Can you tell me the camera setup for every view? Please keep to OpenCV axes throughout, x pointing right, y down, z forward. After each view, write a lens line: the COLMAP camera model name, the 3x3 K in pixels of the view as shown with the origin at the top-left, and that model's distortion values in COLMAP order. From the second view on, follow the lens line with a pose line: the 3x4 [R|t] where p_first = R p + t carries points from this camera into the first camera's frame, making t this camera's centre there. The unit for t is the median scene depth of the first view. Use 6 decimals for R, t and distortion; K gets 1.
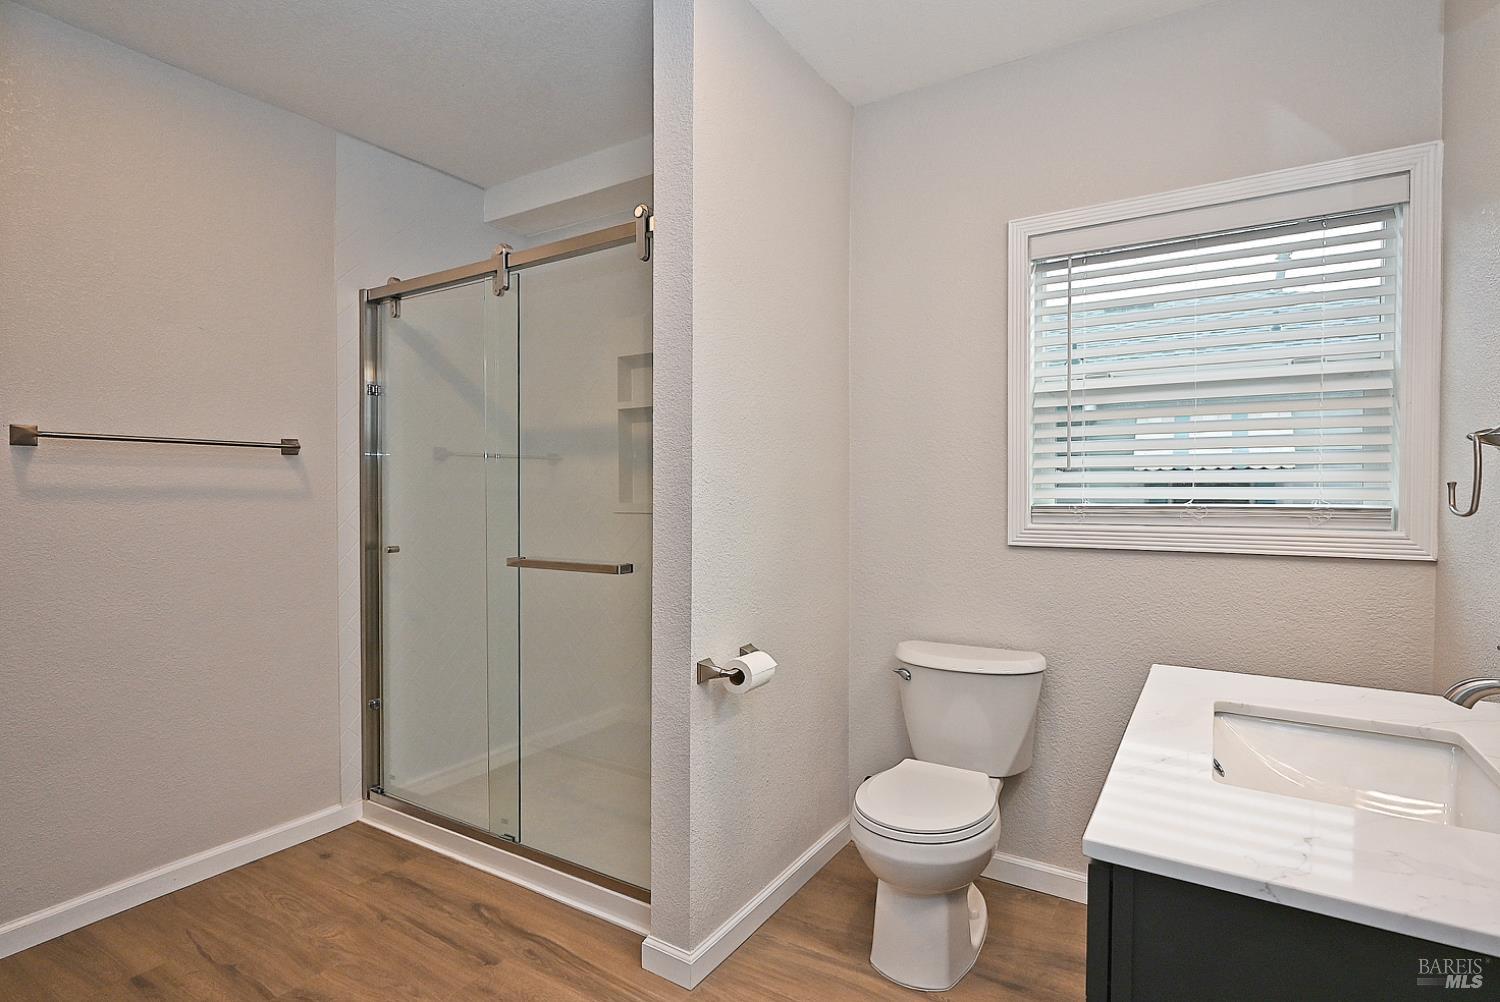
lens RADIAL K [[744.5, 0, 750.4], [0, 744.5, 499.3], [0, 0, 1]] dist [0.002803, 0.000271]
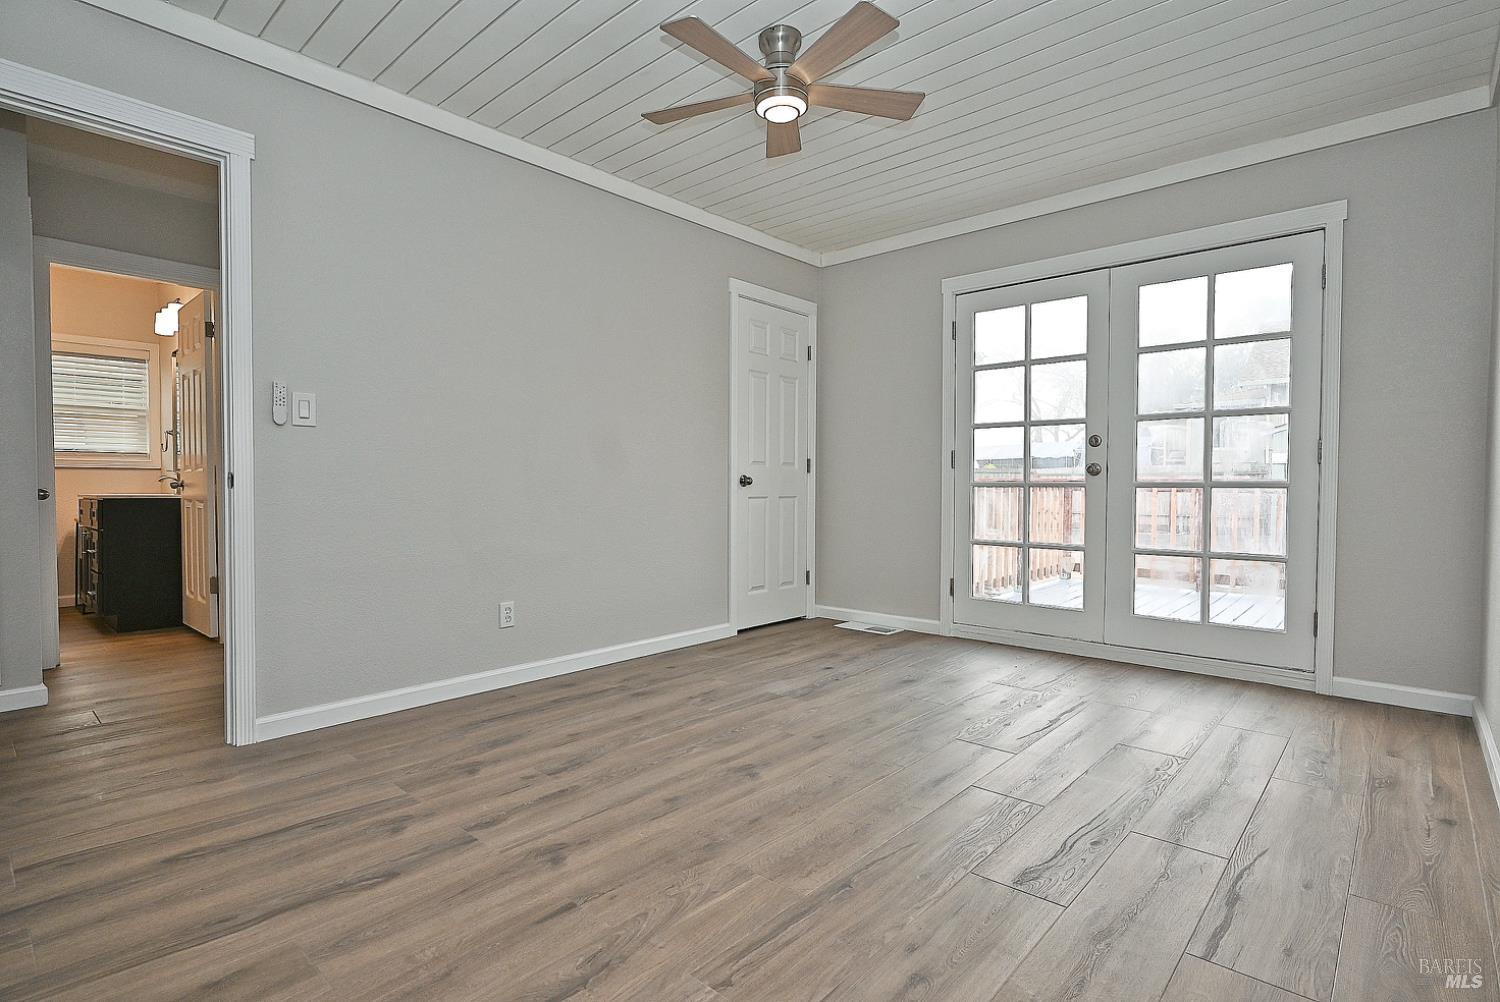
lens RADIAL K [[744.5, 0, 746.3], [0, 744.5, 501.0], [0, 0, 1]] dist [0.002803, 0.000271]
pose [[0.172982, -0.010266, 0.984871, -1.684970], [0.005718, 0.999939, 0.009418, 0.178644], [-0.984908, 0.004002, 0.173030, -1.899488]]
